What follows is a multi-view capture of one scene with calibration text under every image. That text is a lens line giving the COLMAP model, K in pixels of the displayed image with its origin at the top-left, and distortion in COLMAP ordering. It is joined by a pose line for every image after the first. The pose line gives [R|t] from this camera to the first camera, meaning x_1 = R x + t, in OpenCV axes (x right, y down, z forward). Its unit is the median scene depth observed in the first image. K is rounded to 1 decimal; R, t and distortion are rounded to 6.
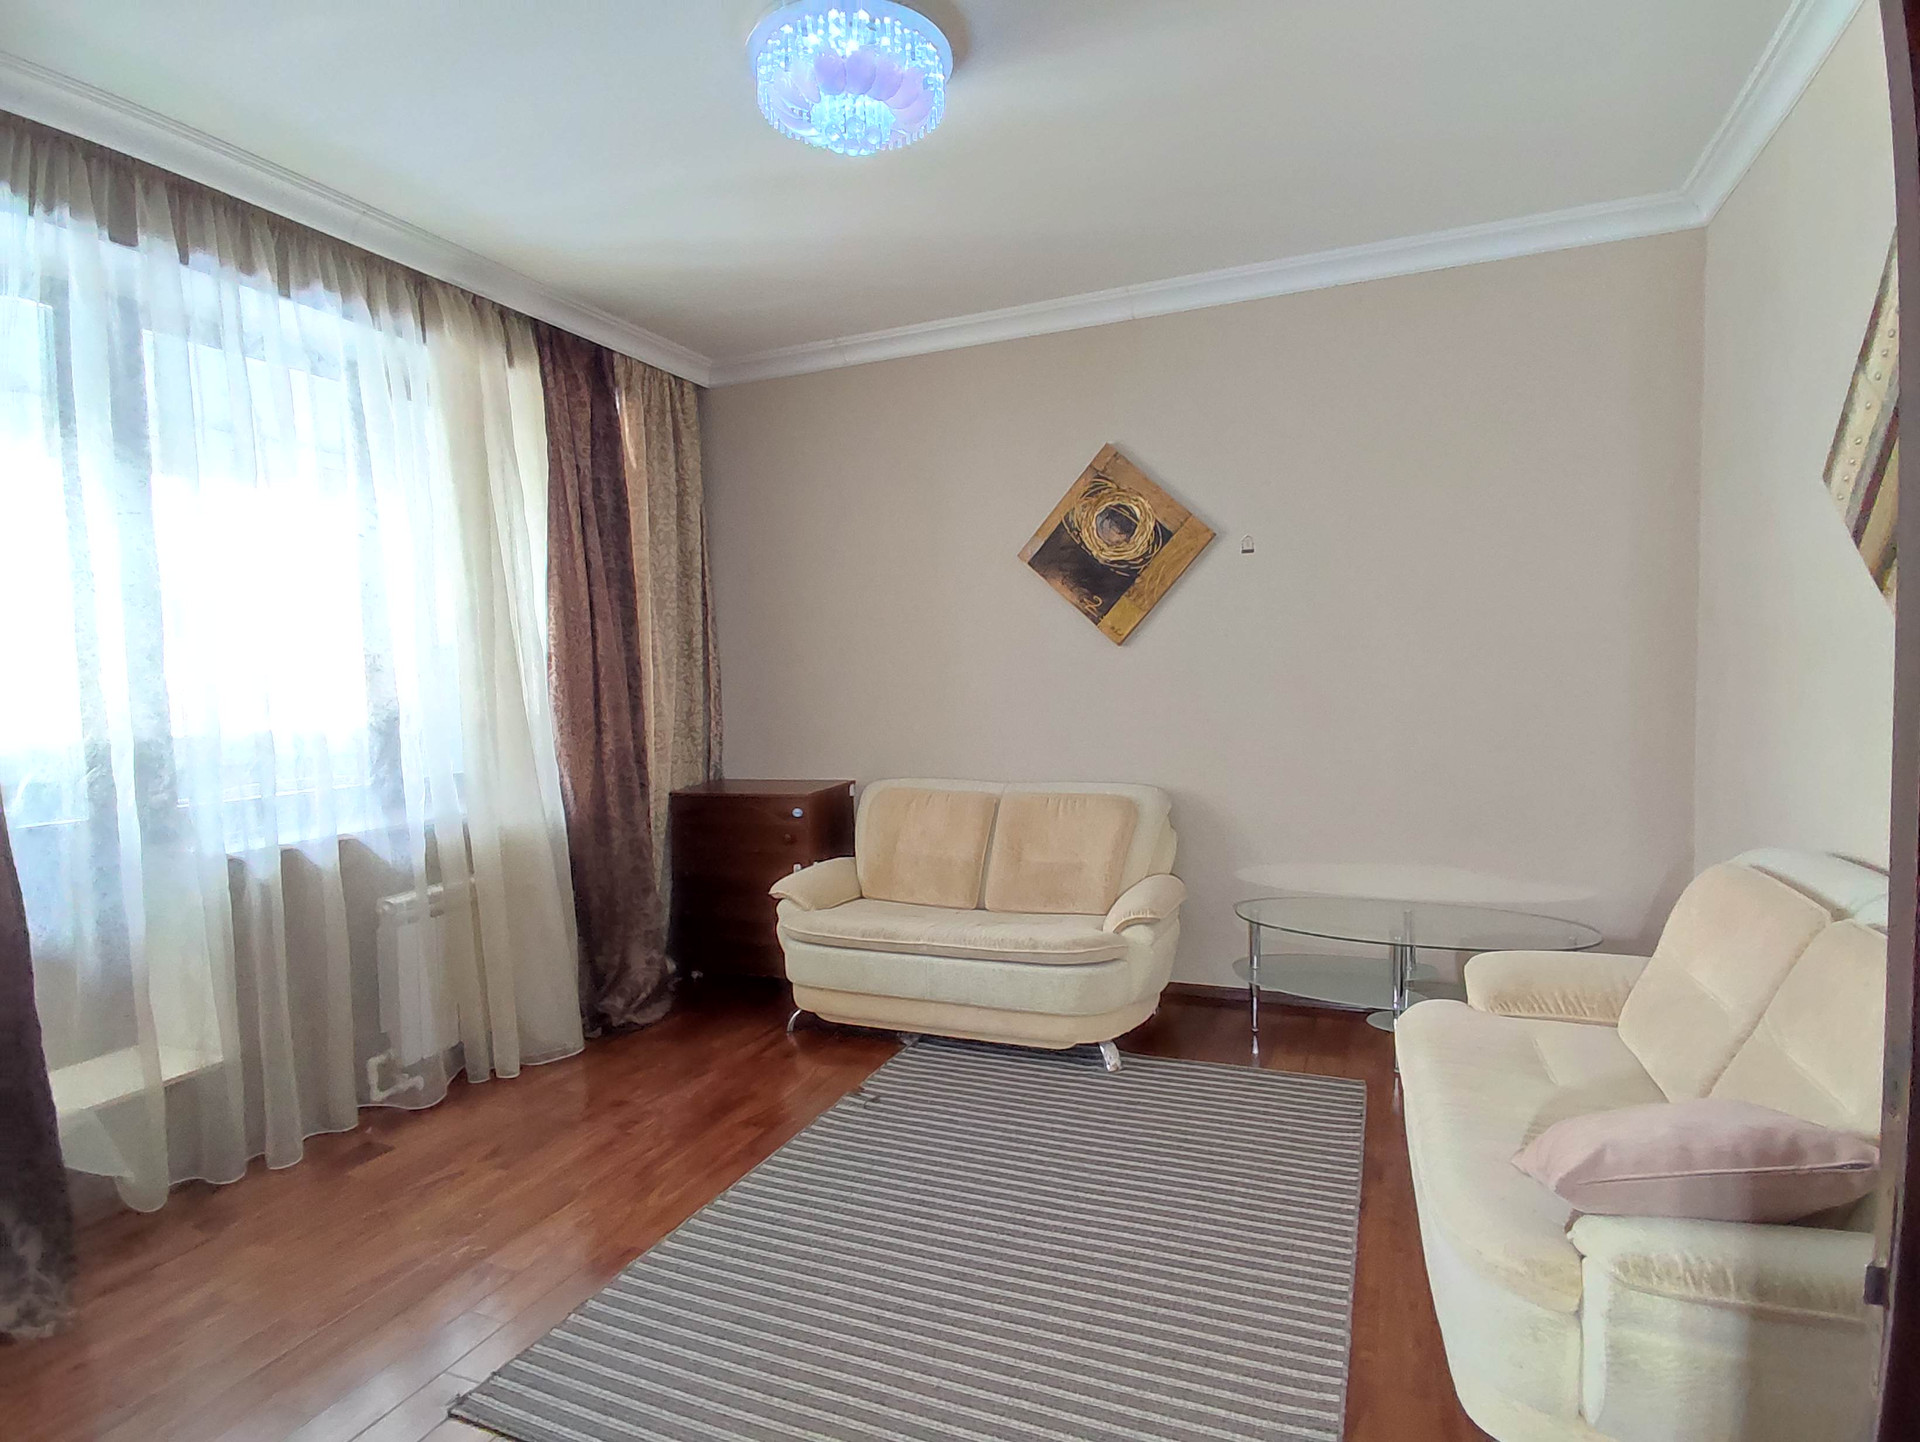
lens RADIAL K [[1030.6, 0, 959.4], [0, 1030.6, 725.9], [0, 0, 1]] dist [0.002744, -0.002765]
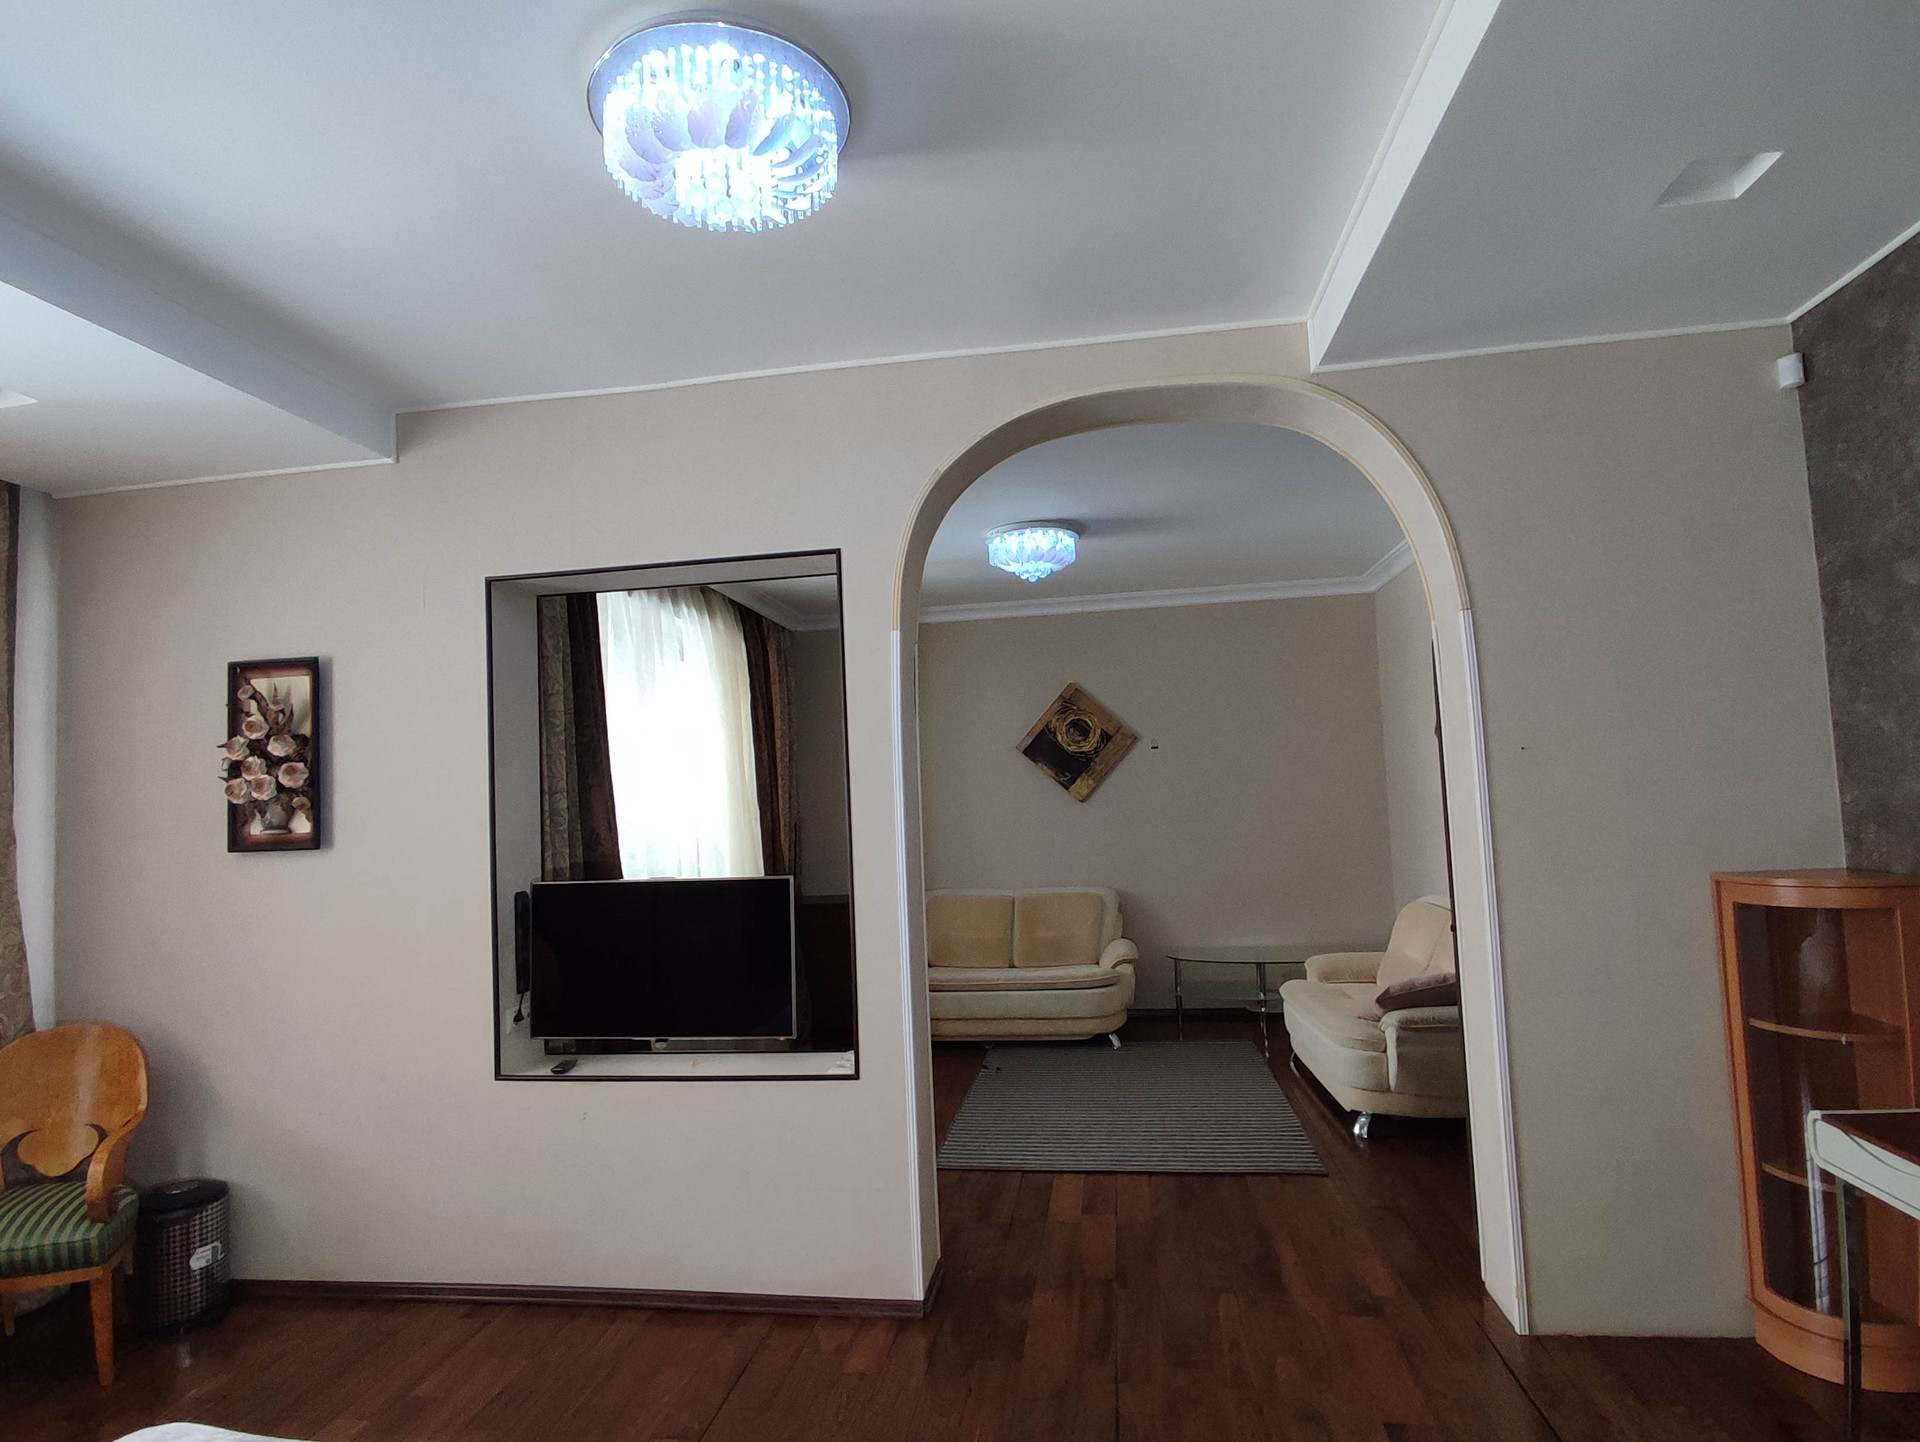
lens RADIAL K [[1030.6, 0, 959.8], [0, 1030.6, 731.5], [0, 0, 1]] dist [0.002744, -0.002765]
pose [[0.967543, 0.005636, 0.252645, -0.470062], [0.027996, 0.991207, -0.129327, 0.018071], [-0.251152, 0.132202, 0.958877, -0.575202]]
